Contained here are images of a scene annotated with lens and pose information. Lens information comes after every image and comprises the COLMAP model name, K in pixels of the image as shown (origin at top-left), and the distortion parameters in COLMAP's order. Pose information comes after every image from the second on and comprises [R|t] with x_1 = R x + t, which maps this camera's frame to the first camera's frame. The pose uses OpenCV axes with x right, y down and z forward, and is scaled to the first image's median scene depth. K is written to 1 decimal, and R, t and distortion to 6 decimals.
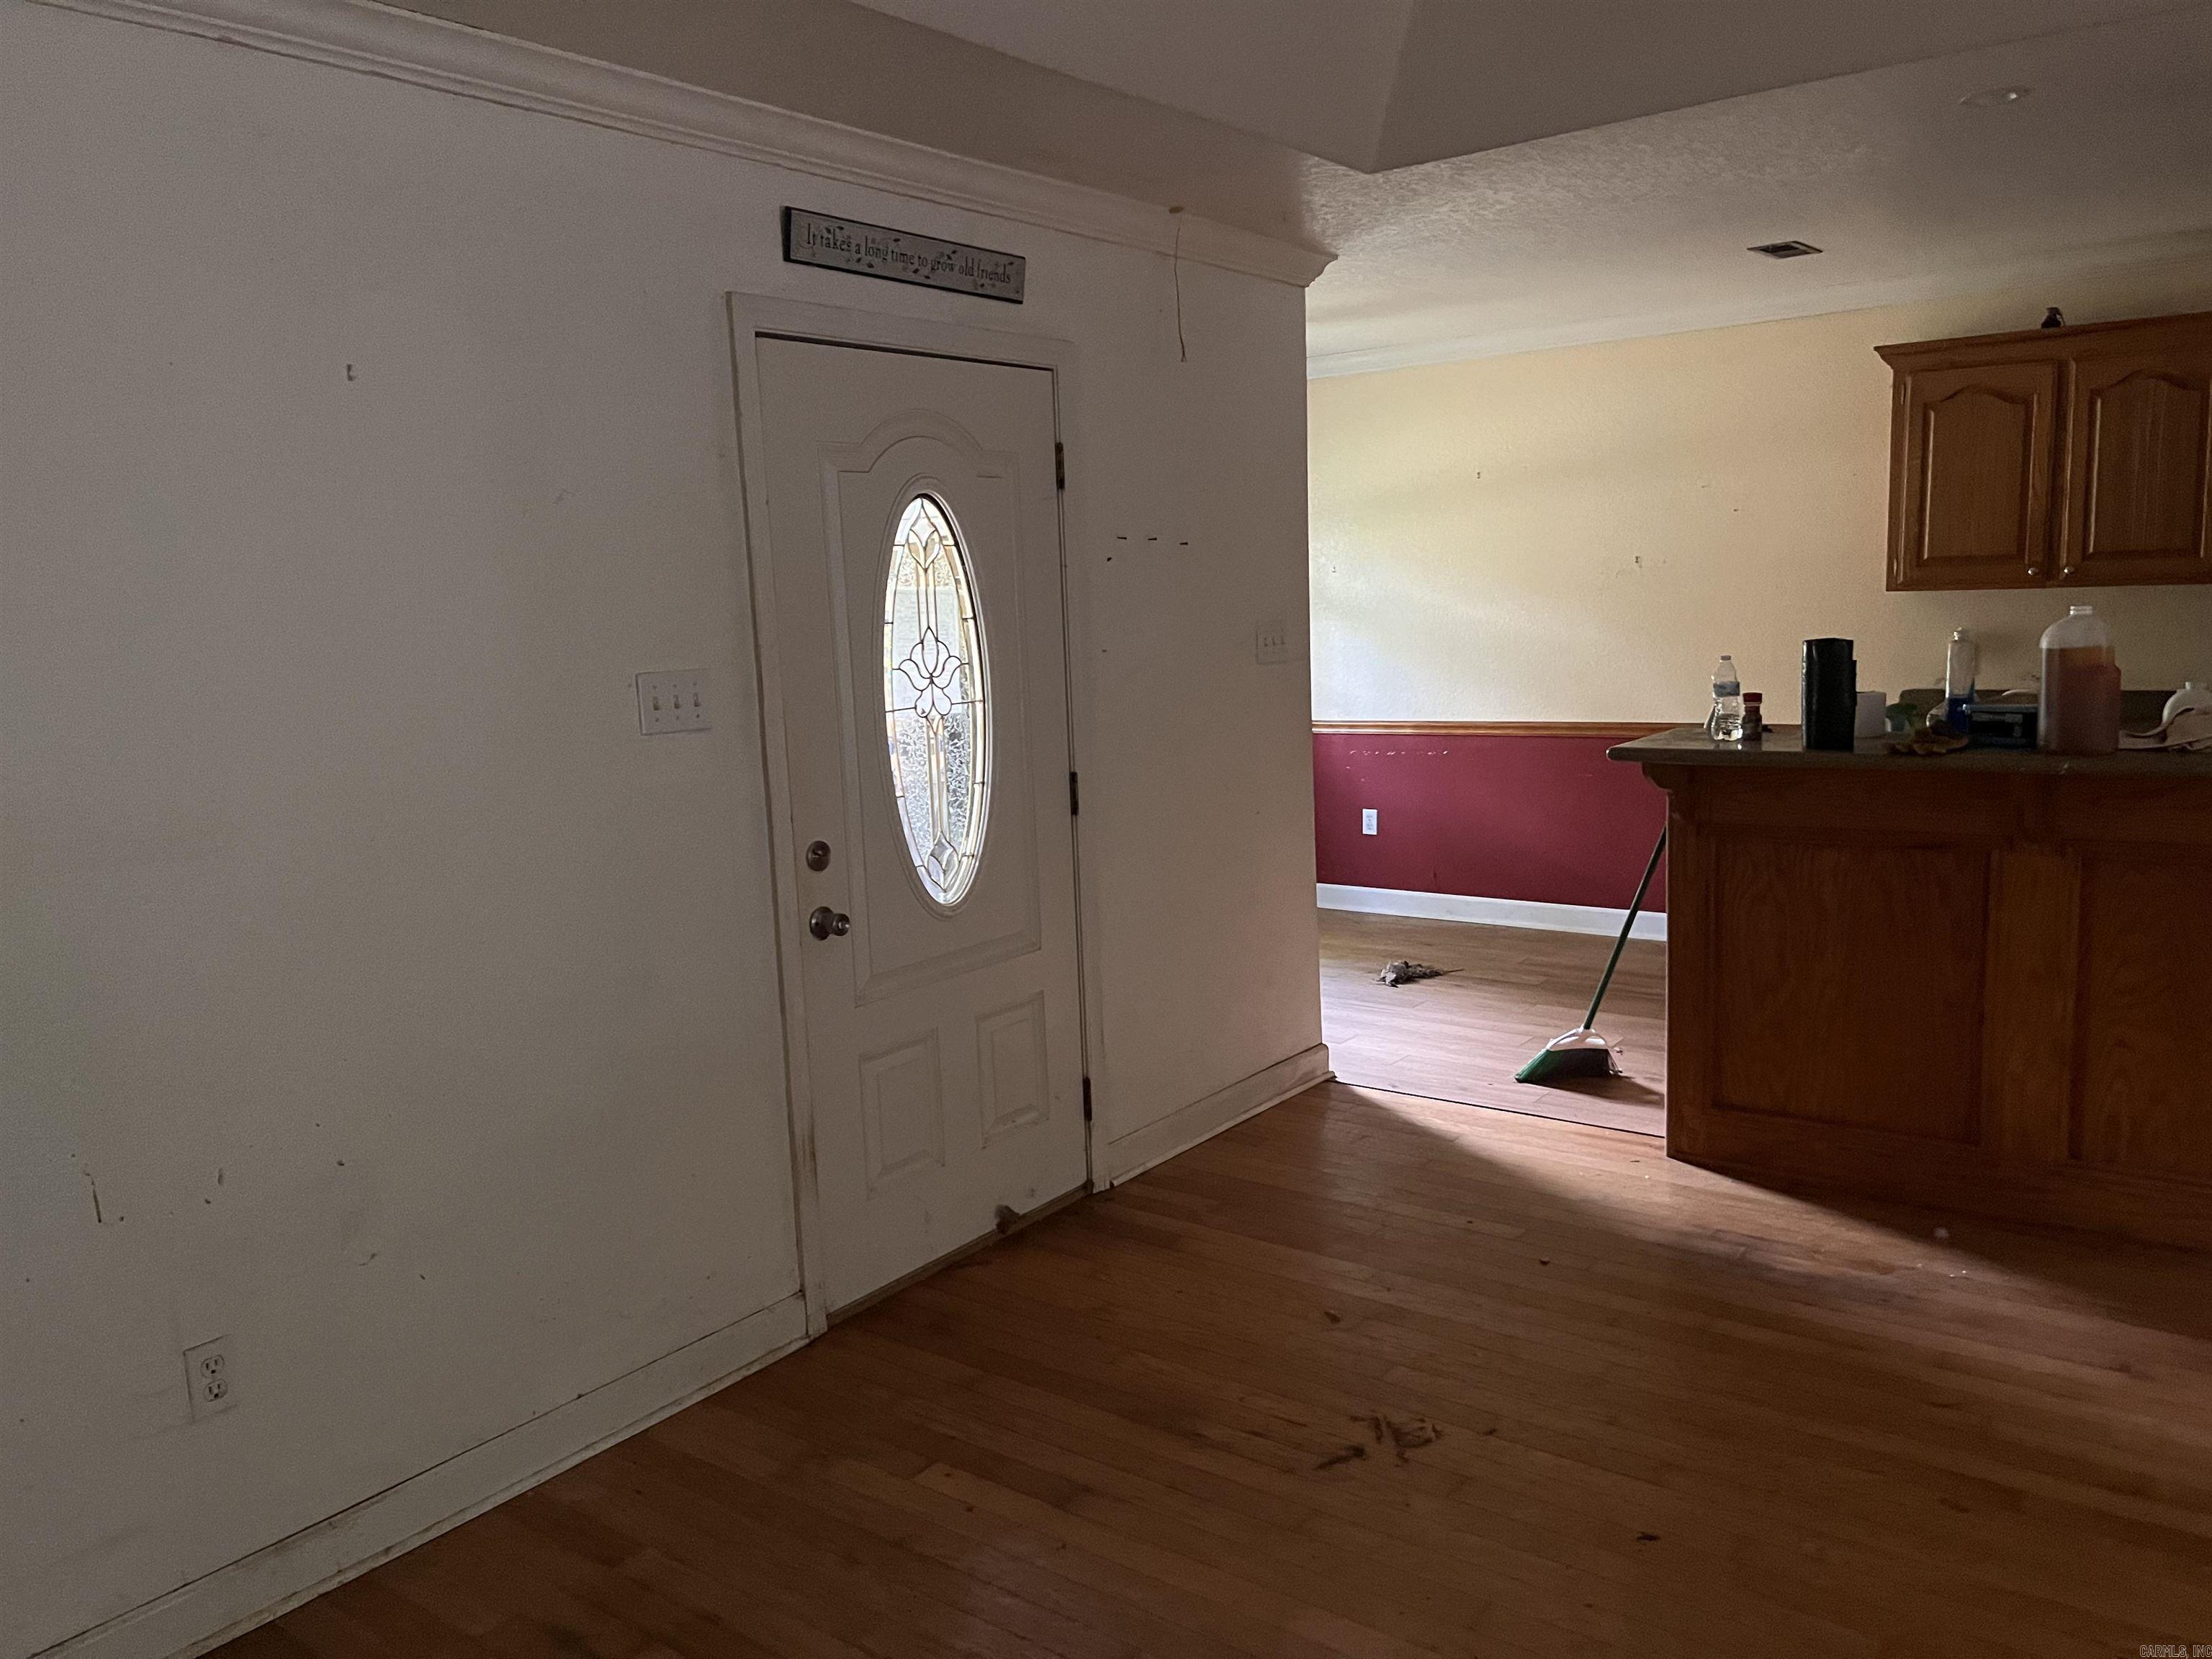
lens RADIAL K [[1688.6, 0, 1087.3], [0, 1688.6, 841.0], [0, 0, 1]] dist [0.056227, -0.063197]
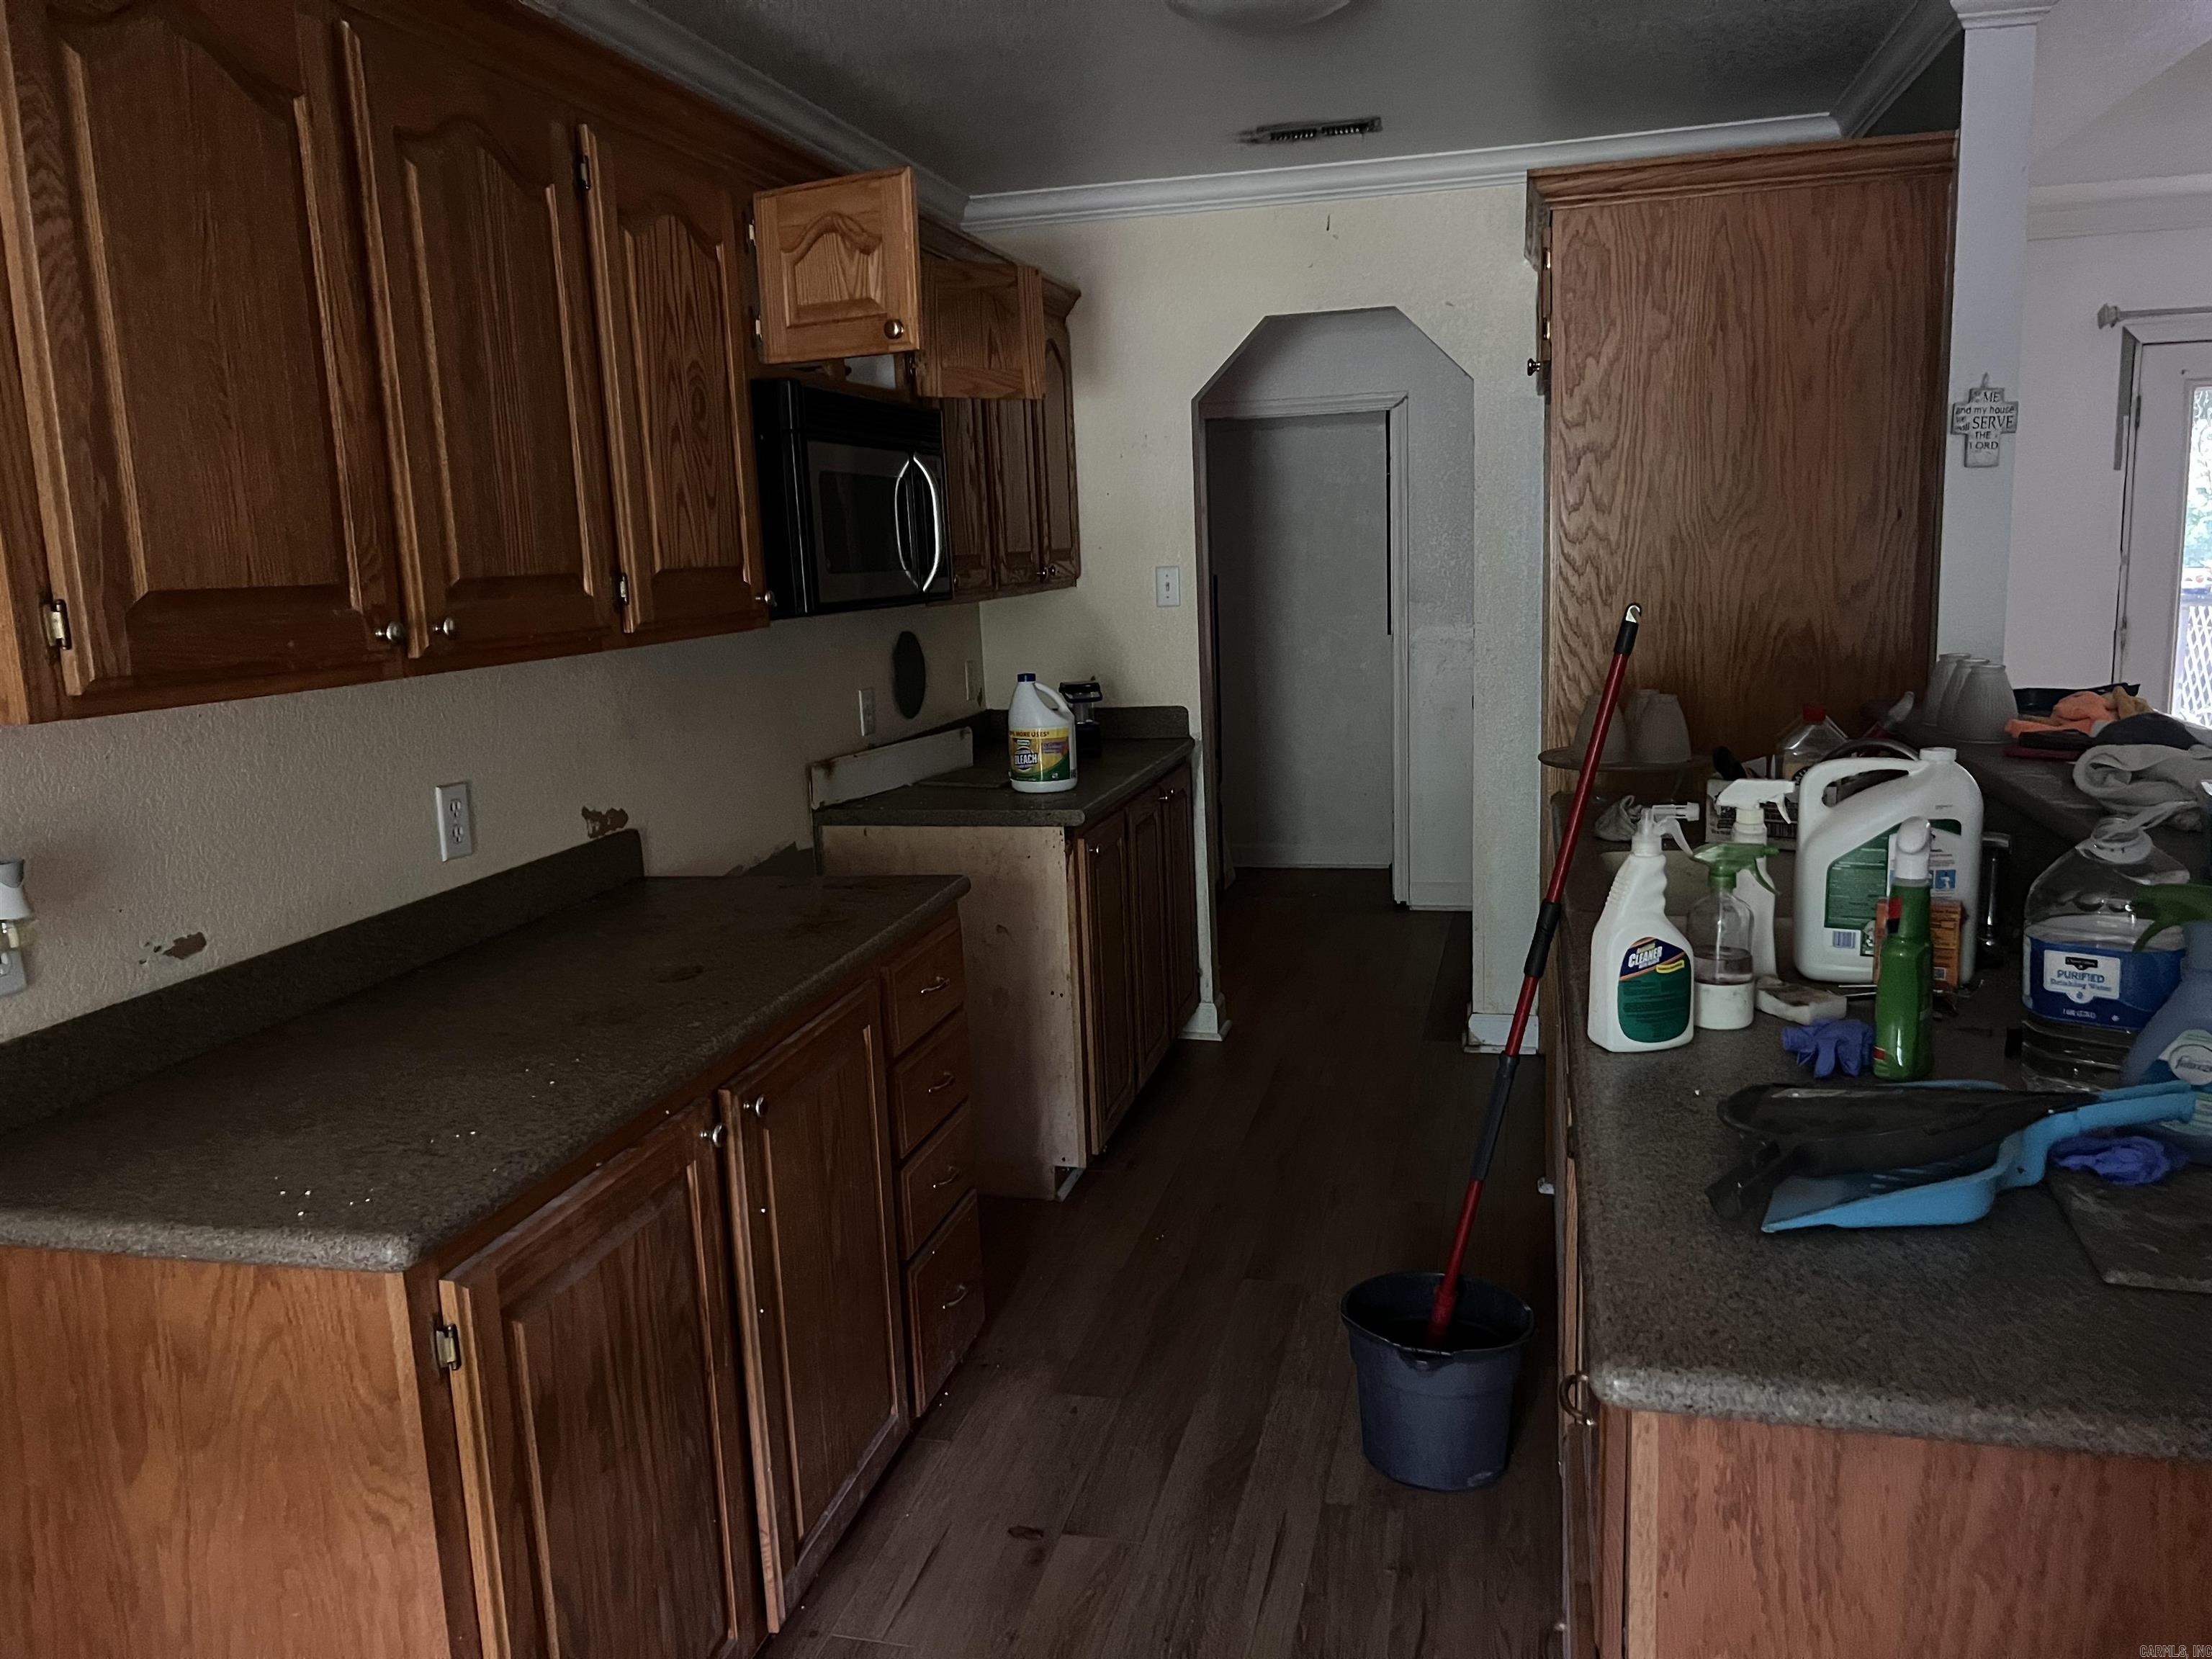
lens RADIAL K [[1688.6, 0, 1100.0], [0, 1688.6, 836.0], [0, 0, 1]] dist [0.056227, -0.063197]
pose [[-0.404278, -0.098656, 0.909300, 0.183341], [0.193958, 0.962308, 0.190642, -0.158801], [-0.893834, 0.253439, -0.369905, 1.024327]]
